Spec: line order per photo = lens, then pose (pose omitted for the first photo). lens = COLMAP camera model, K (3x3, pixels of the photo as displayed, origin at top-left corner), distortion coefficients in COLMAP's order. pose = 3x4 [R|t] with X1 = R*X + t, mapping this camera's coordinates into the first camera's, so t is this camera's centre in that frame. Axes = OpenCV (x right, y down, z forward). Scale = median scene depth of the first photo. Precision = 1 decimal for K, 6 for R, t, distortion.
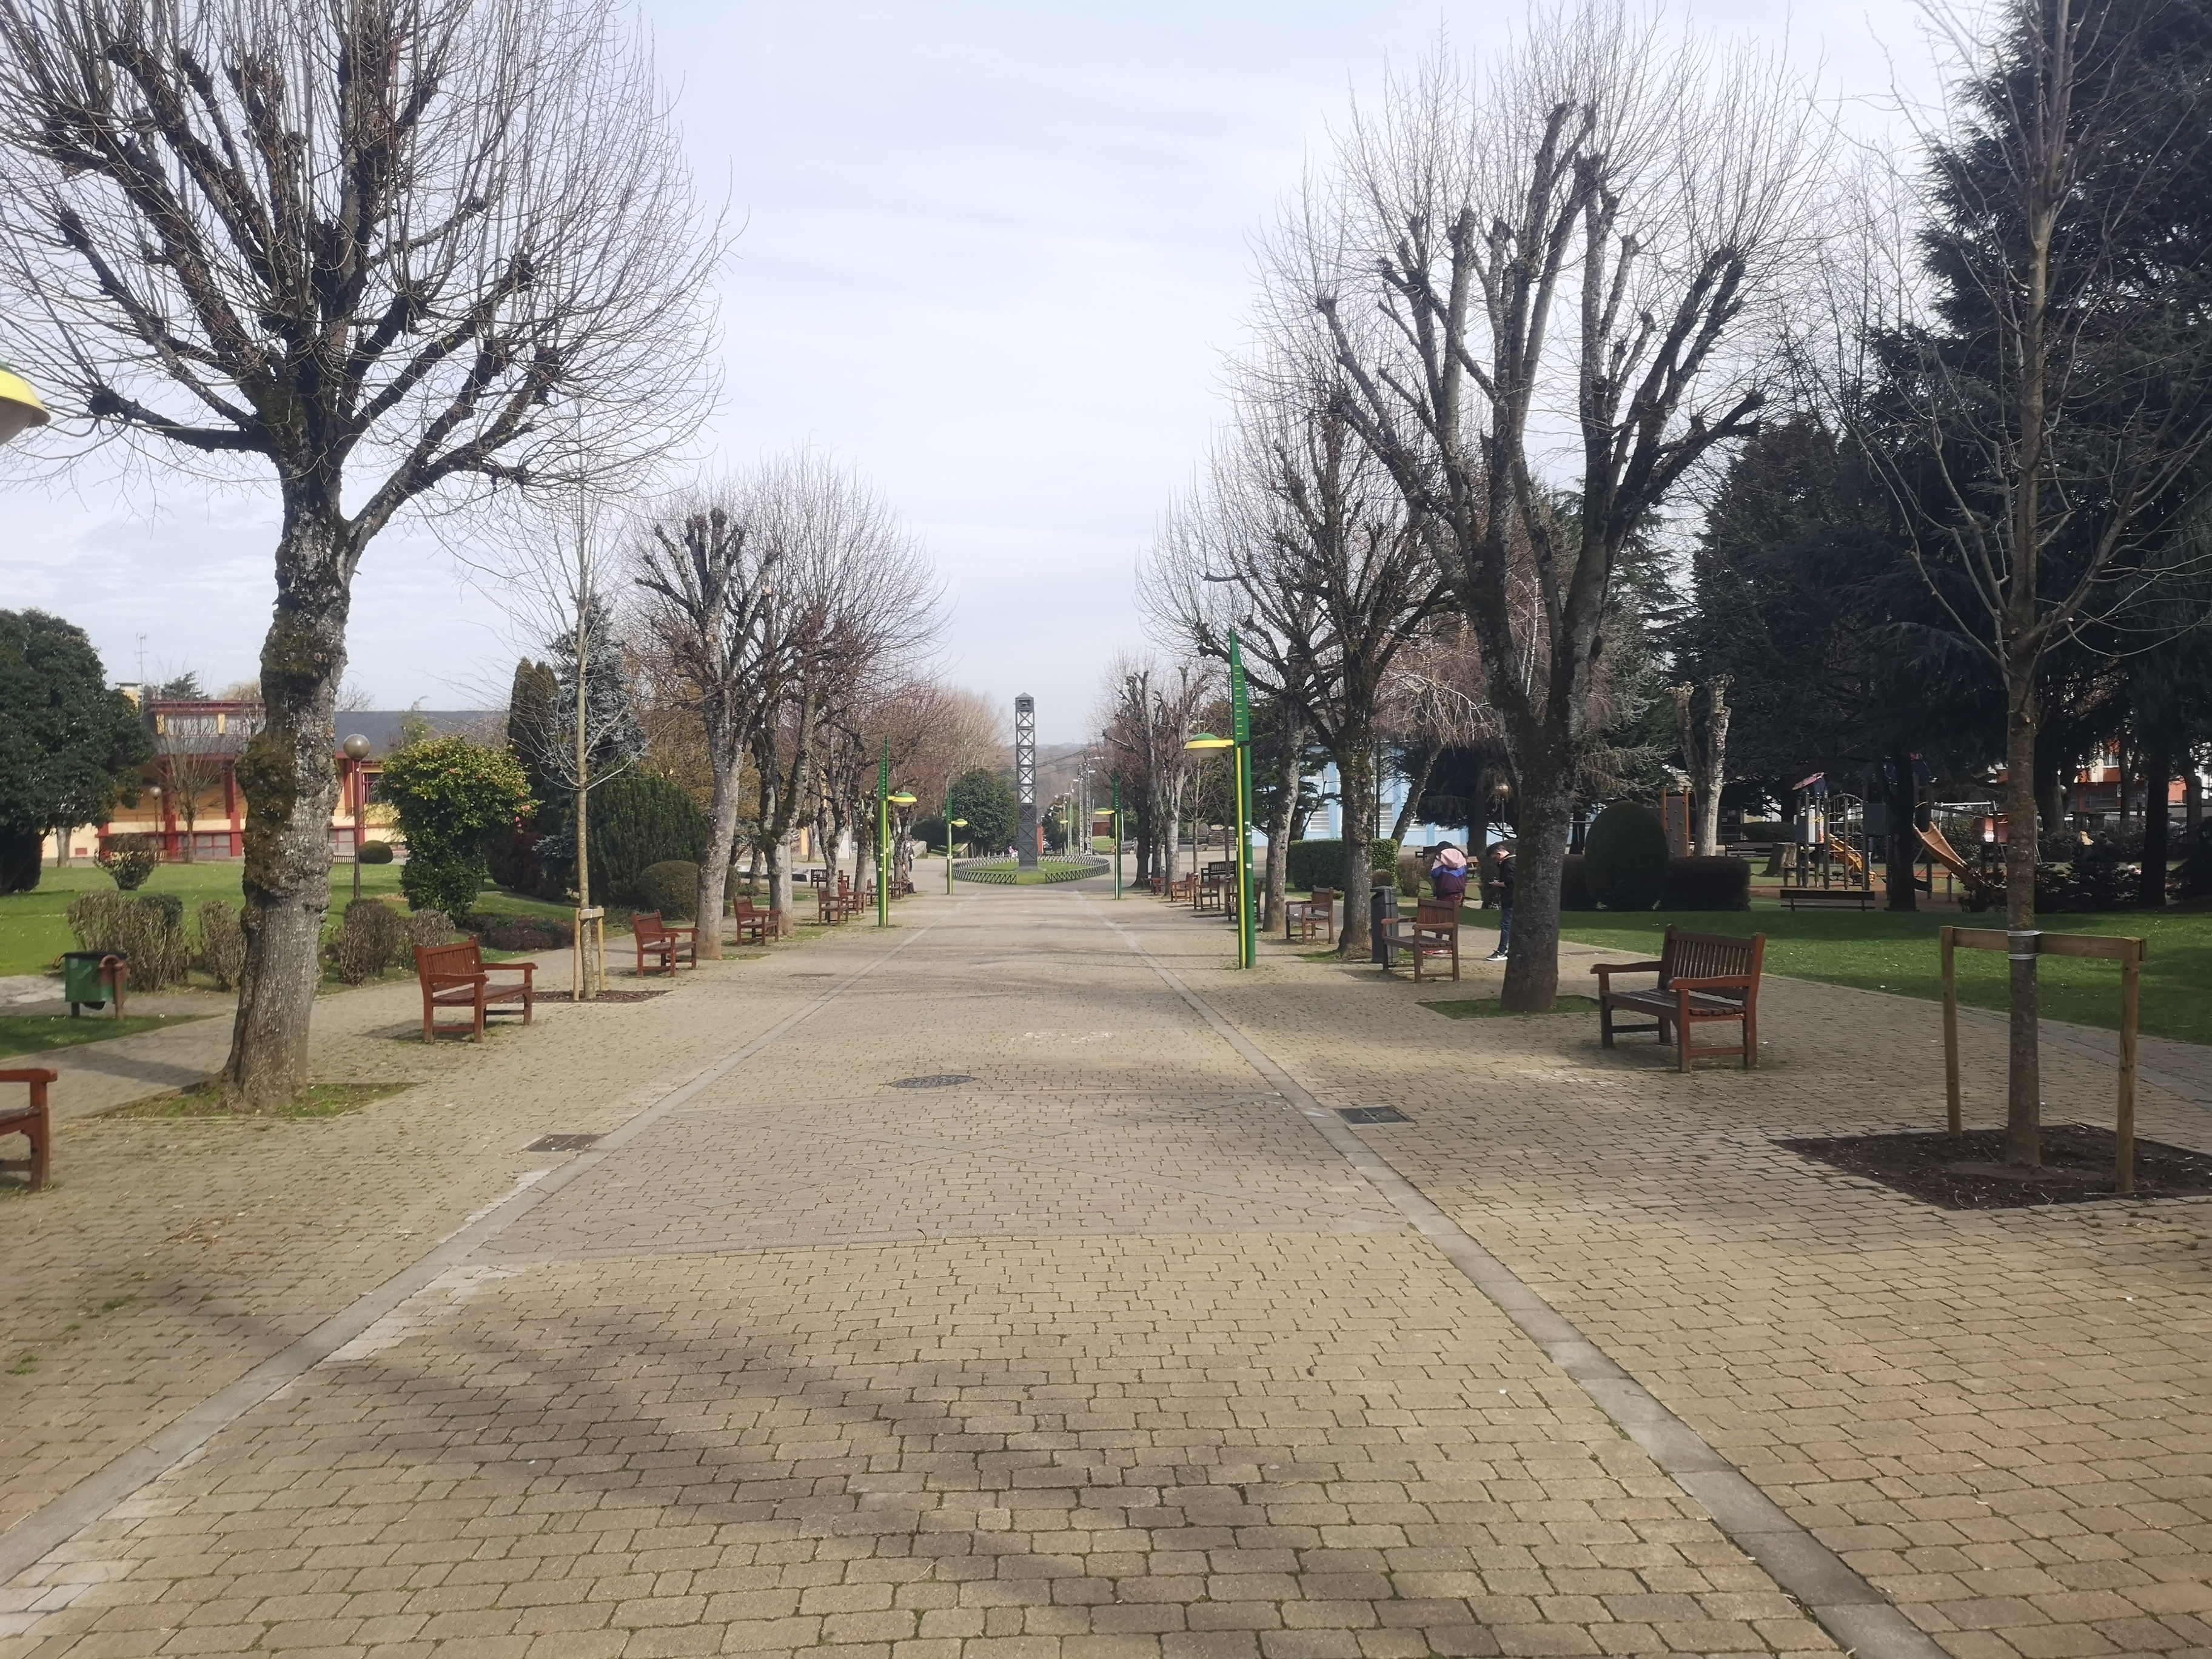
lens RADIAL K [[1748.5, 0, 1118.1], [0, 1748.5, 835.3], [0, 0, 1]] dist [-0.002924, -0.003397]
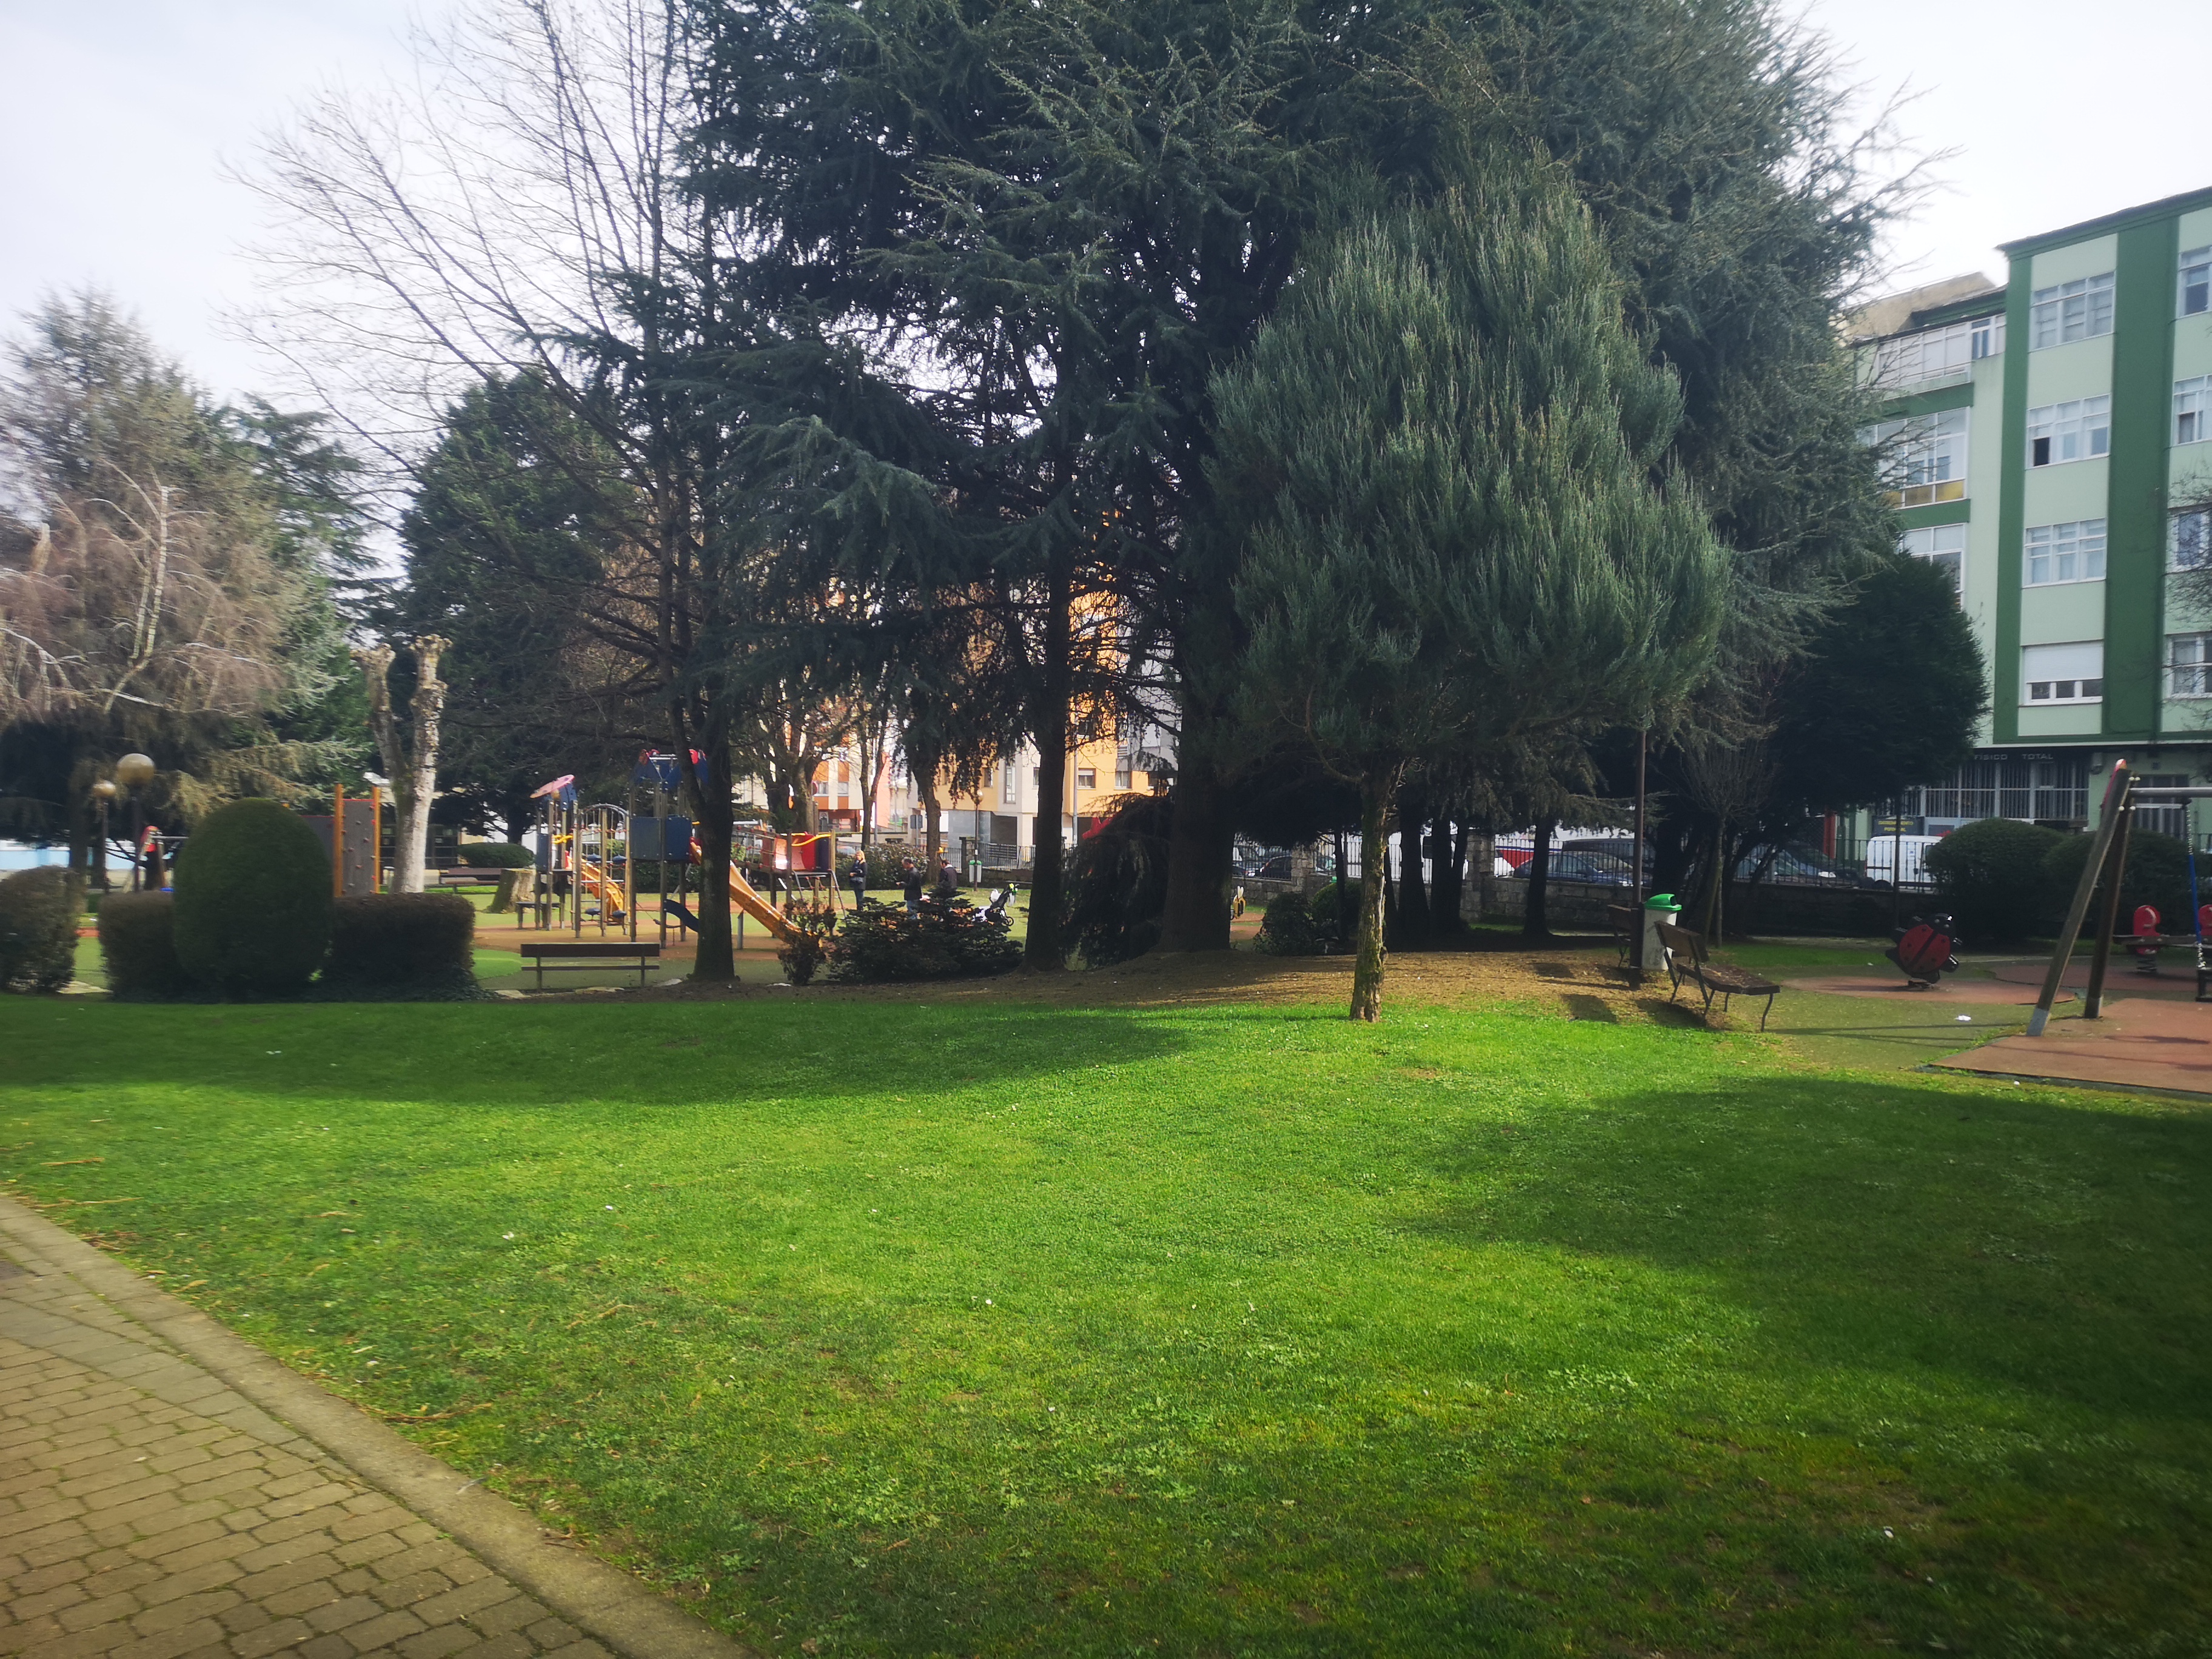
lens RADIAL K [[1748.5, 0, 1117.5], [0, 1748.5, 843.0], [0, 0, 1]] dist [-0.002924, -0.003397]
pose [[0.762528, 0.007221, 0.646915, 0.079236], [-0.001529, 0.999955, -0.009360, -0.000320], [-0.646953, 0.006148, 0.762505, 0.224755]]
